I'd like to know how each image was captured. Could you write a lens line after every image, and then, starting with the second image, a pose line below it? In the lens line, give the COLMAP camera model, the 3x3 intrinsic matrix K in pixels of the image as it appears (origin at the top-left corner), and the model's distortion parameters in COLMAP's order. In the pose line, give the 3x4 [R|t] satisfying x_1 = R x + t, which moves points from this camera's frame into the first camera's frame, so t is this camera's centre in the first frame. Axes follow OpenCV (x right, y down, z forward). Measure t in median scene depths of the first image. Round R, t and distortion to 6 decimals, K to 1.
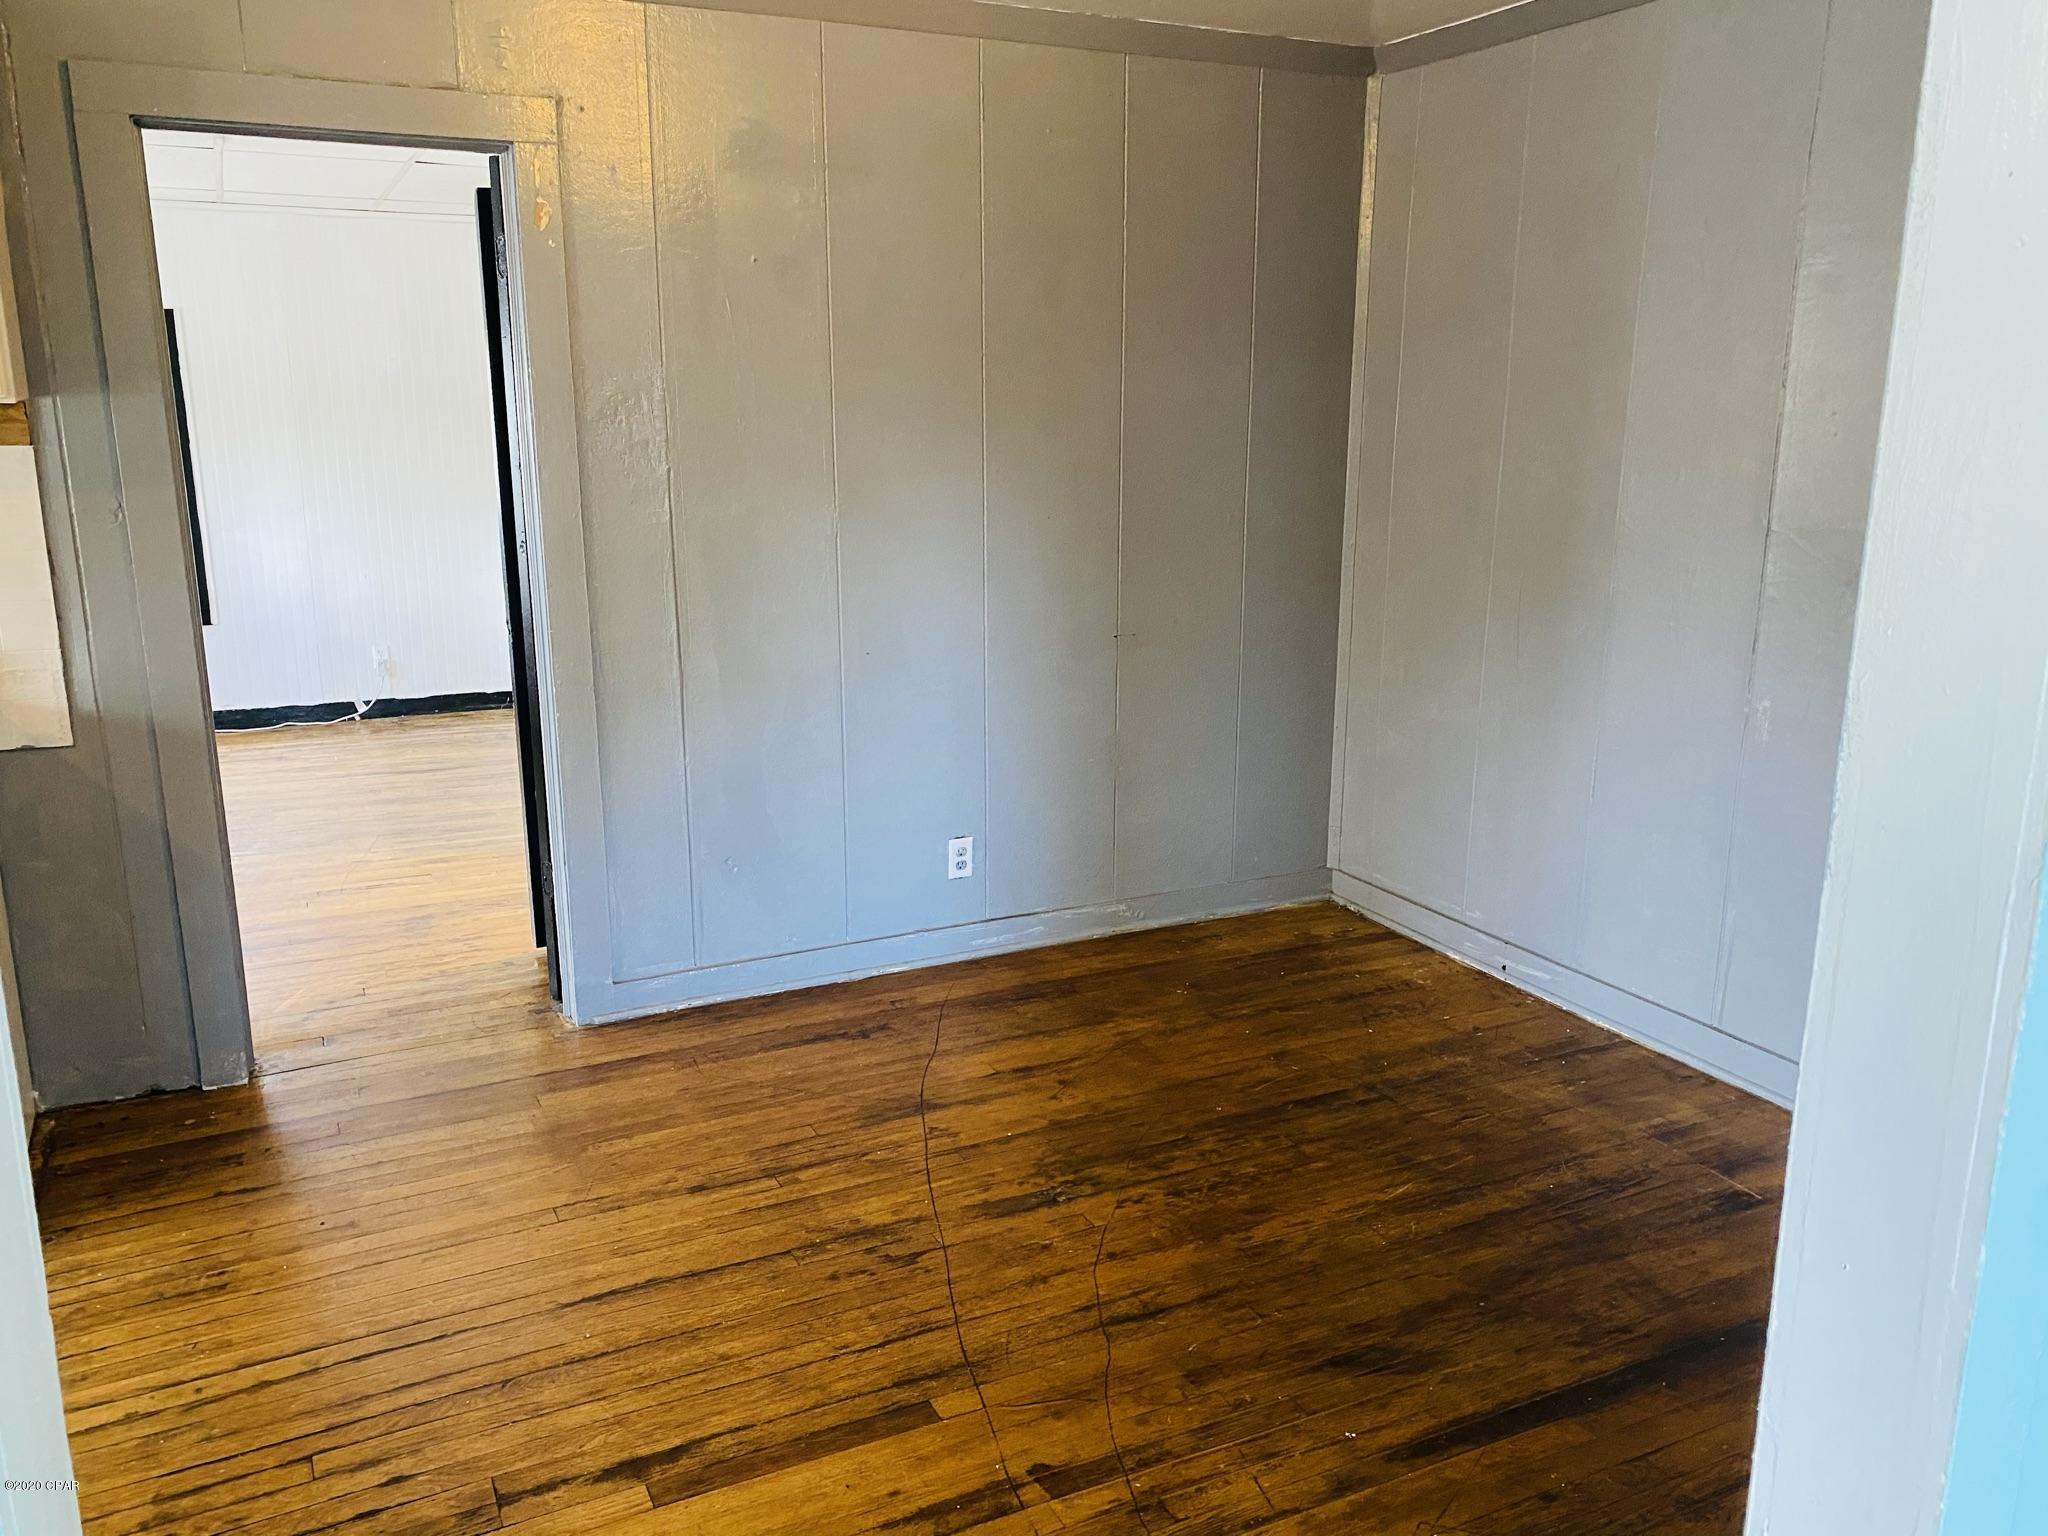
lens RADIAL K [[1558.8, 0, 1022.5], [0, 1558.8, 769.6], [0, 0, 1]] dist [0.014116, 0.008833]
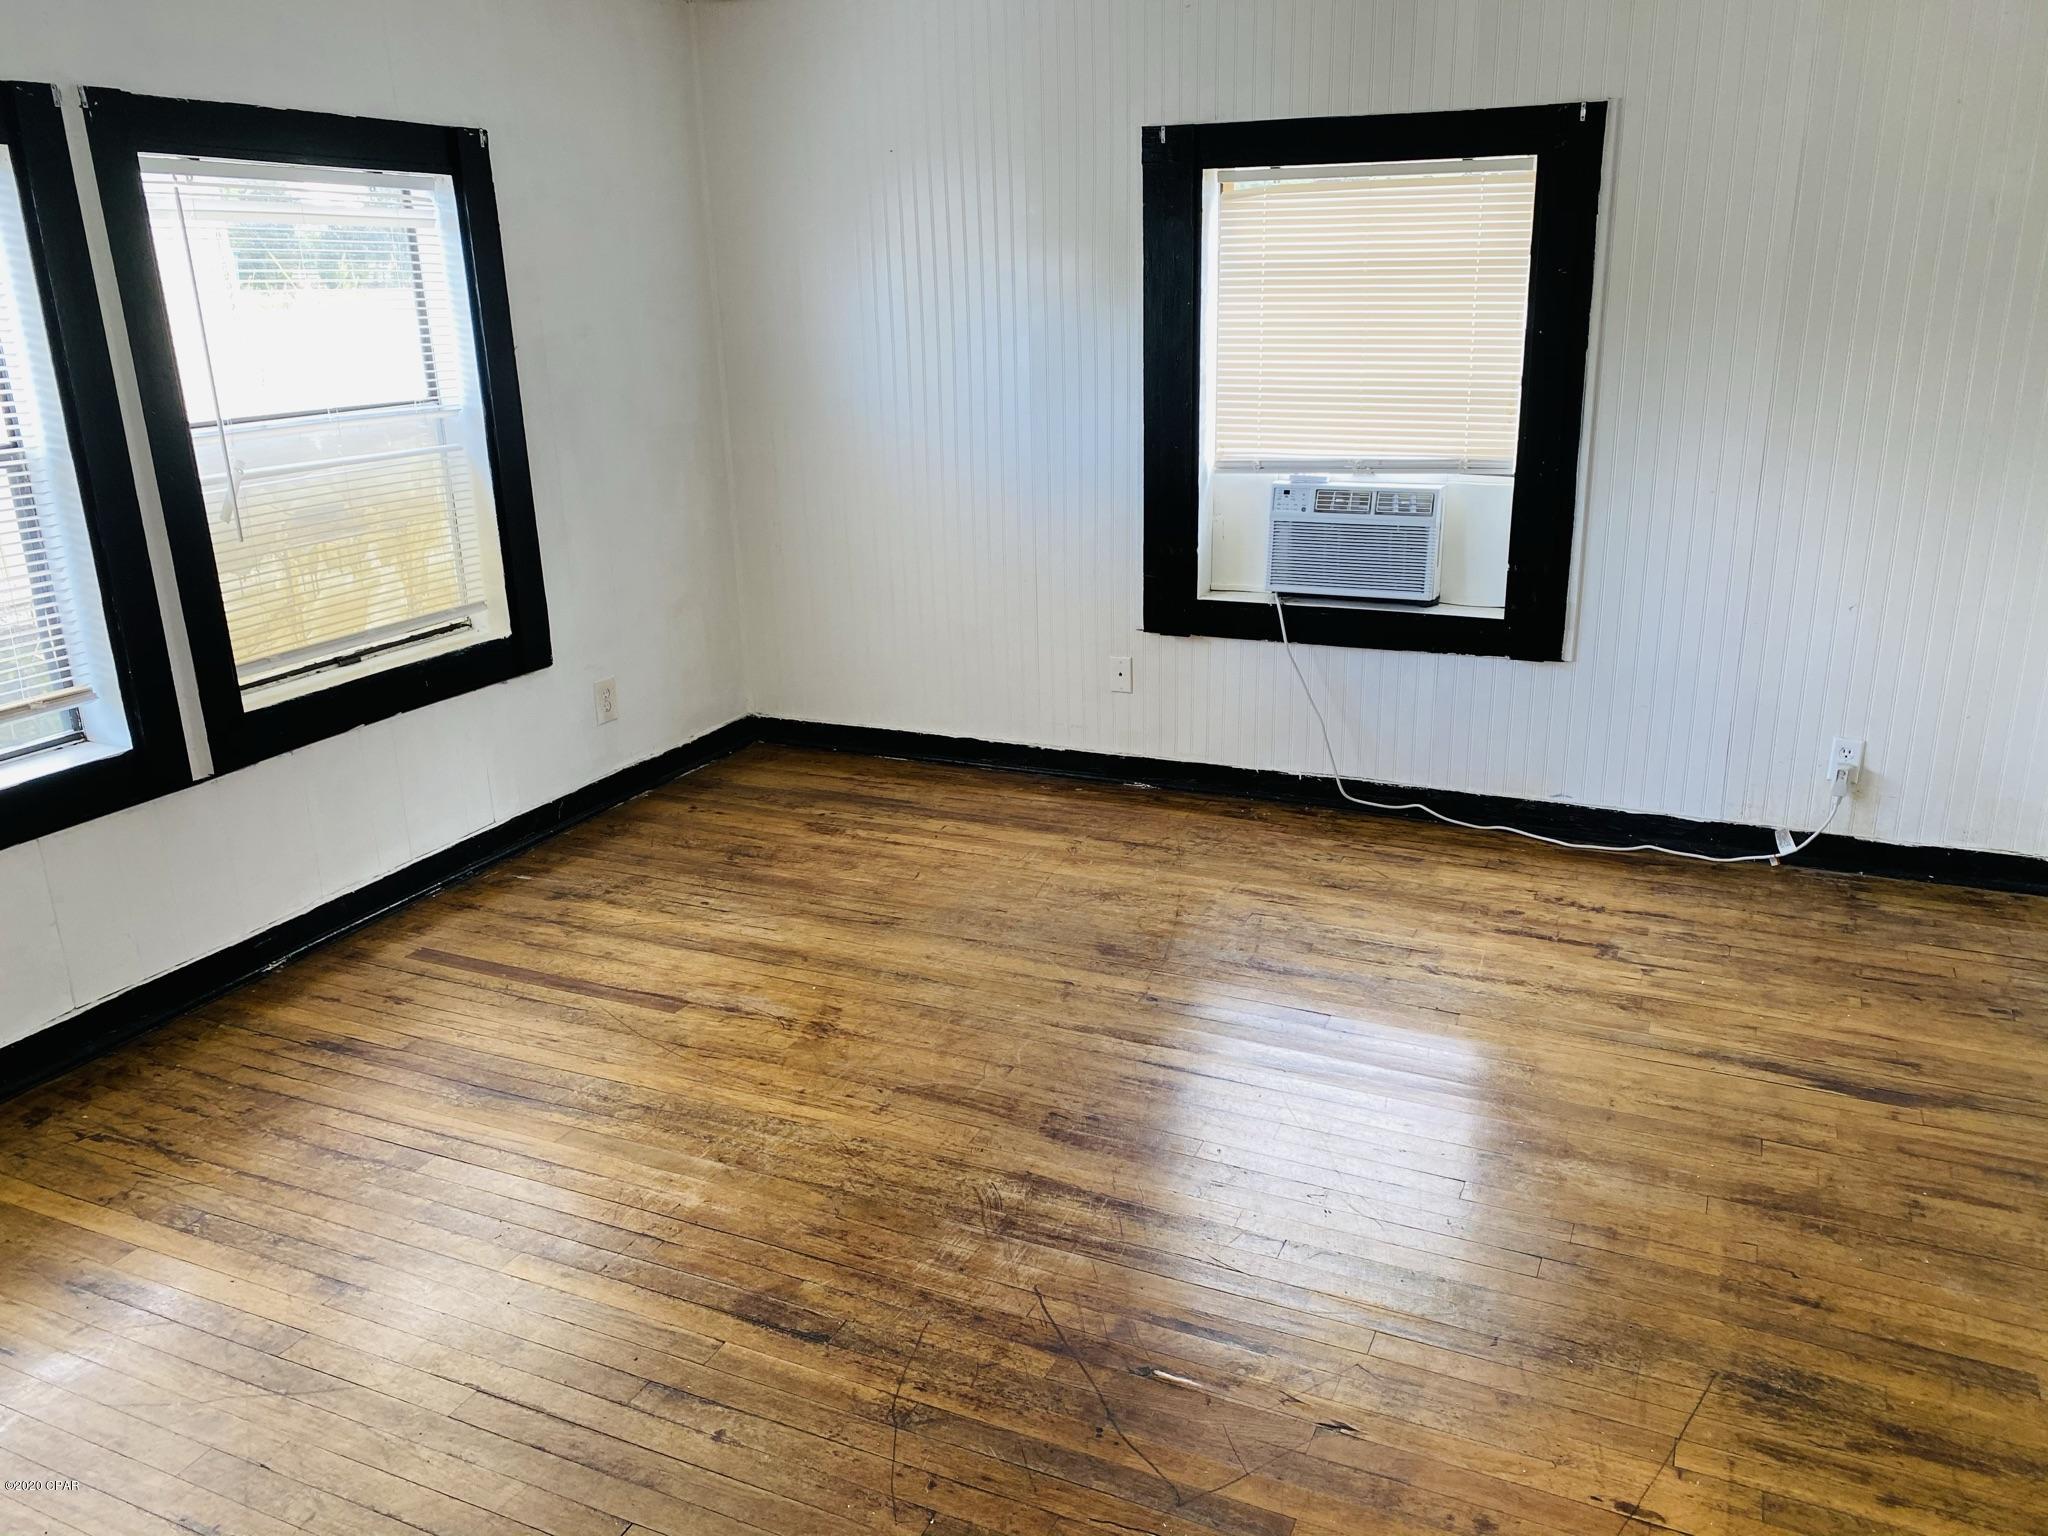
lens RADIAL K [[1558.8, 0, 1023.0], [0, 1558.8, 768.1], [0, 0, 1]] dist [0.014116, 0.008833]
pose [[0.631159, 0.216669, -0.744778, -0.209566], [-0.156146, 0.976028, 0.151618, -0.114414], [0.759775, 0.020599, 0.649860, 0.488450]]
